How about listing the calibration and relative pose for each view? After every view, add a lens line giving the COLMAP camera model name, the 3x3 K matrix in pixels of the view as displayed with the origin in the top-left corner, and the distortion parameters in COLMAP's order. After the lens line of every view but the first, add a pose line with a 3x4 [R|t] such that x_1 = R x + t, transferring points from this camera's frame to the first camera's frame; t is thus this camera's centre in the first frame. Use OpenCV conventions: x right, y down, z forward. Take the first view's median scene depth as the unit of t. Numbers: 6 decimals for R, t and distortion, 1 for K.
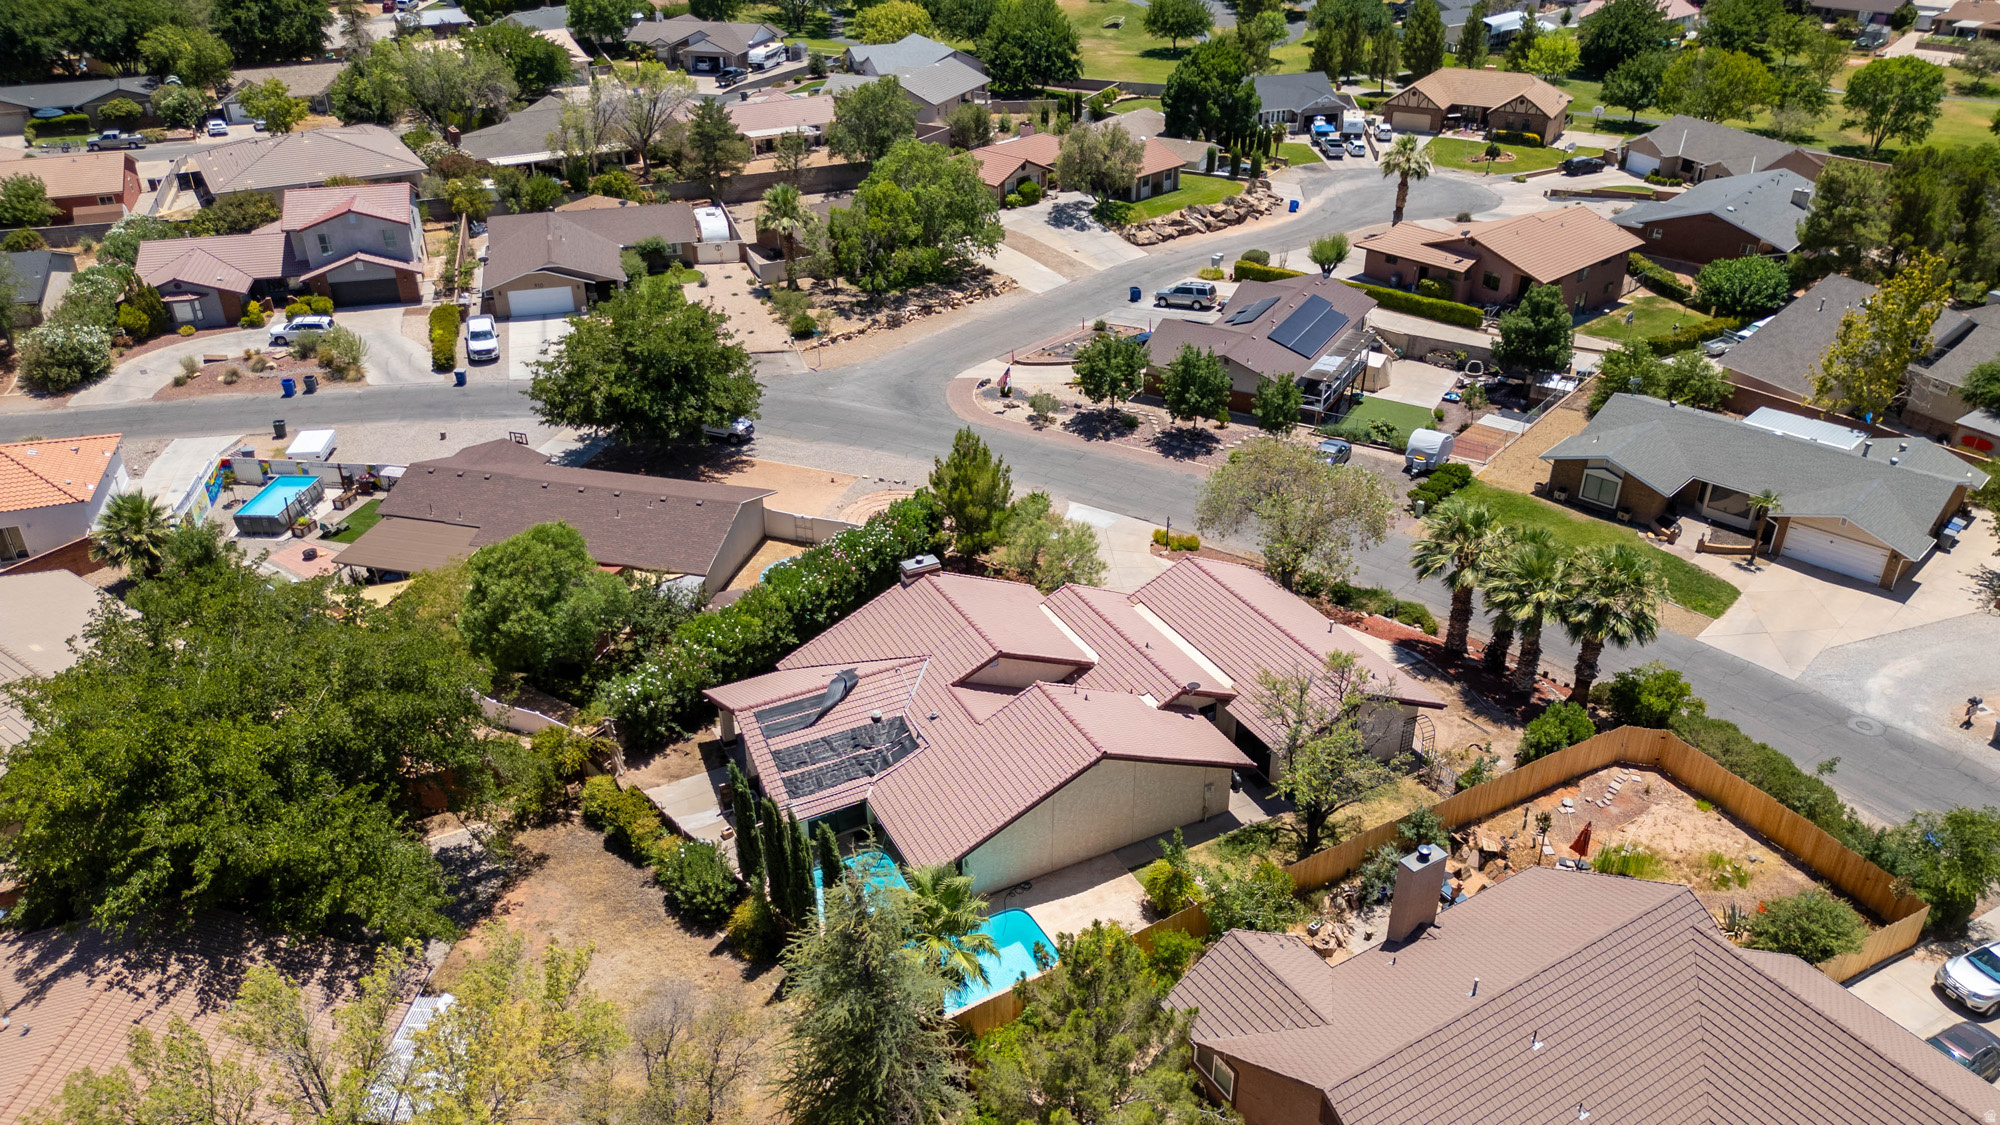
lens RADIAL K [[1494.5, 0, 996.1], [0, 1494.5, 620.6], [0, 0, 1]] dist [0.086106, -0.109968]
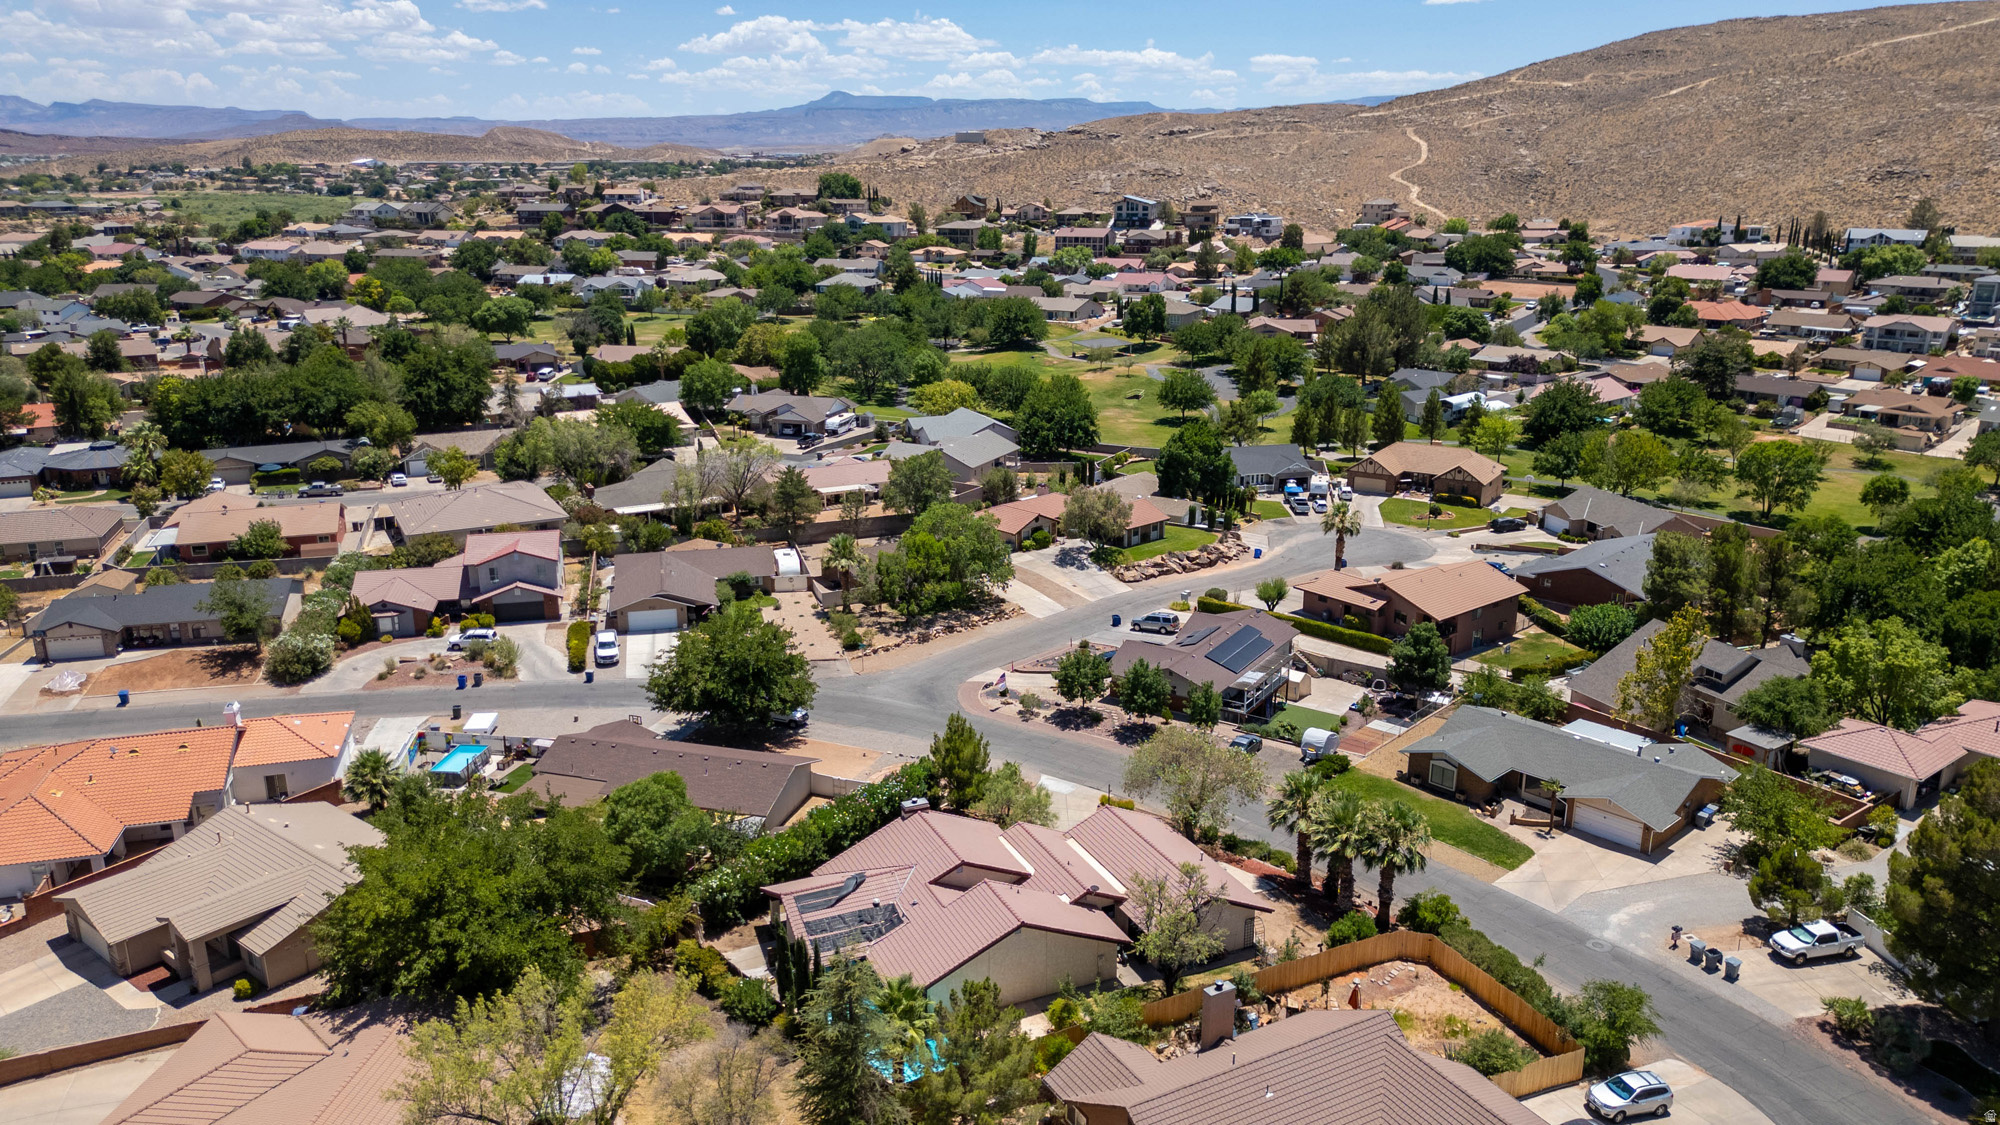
lens RADIAL K [[1534.6, 0, 992.7], [0, 1534.6, 566.1], [0, 0, 1]] dist [0.116258, -0.196762]
pose [[0.998757, 0.016436, -0.047055, 0.052552], [-0.027294, 0.970285, -0.240421, 0.055043], [0.041705, 0.241406, 0.969528, -0.287206]]
